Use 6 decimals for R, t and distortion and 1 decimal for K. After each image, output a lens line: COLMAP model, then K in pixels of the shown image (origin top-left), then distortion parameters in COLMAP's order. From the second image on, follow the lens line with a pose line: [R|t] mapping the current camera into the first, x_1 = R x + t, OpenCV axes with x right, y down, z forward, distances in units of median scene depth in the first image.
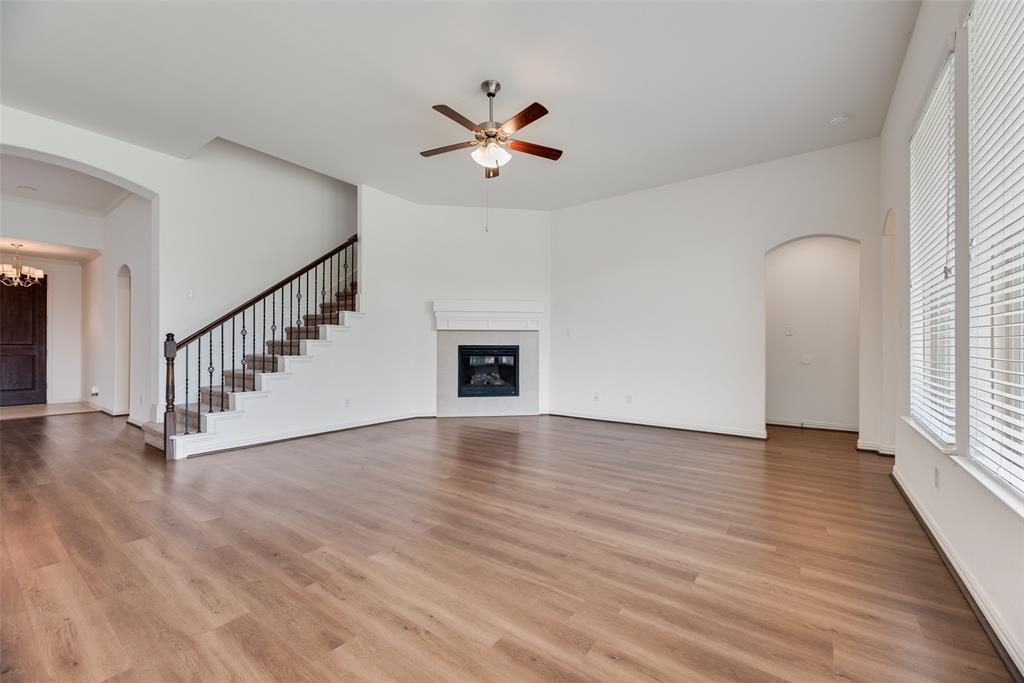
lens RADIAL K [[410.2, 0, 512.1], [0, 410.2, 346.7], [0, 0, 1]] dist [0.008279, -0.000055]
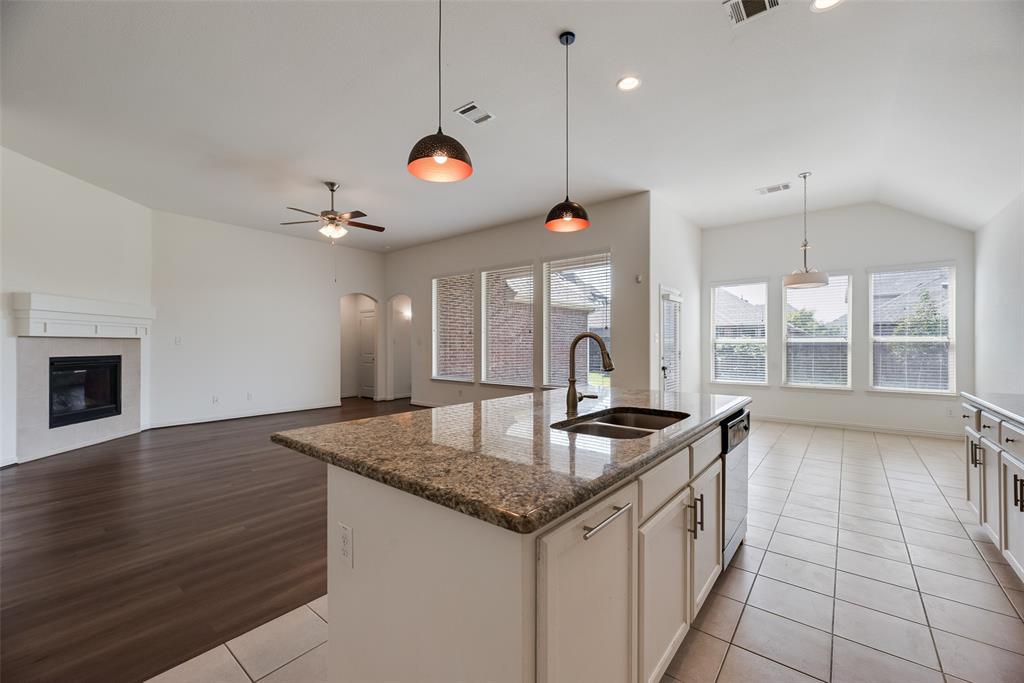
lens RADIAL K [[410.2, 0, 514.8], [0, 410.2, 343.9], [0, 0, 1]] dist [0.008279, -0.000055]
pose [[0.051604, 0.003736, 0.998661, -0.468900], [-0.001325, 0.999992, -0.003673, -0.014391], [-0.998667, -0.001133, 0.051609, 0.079533]]
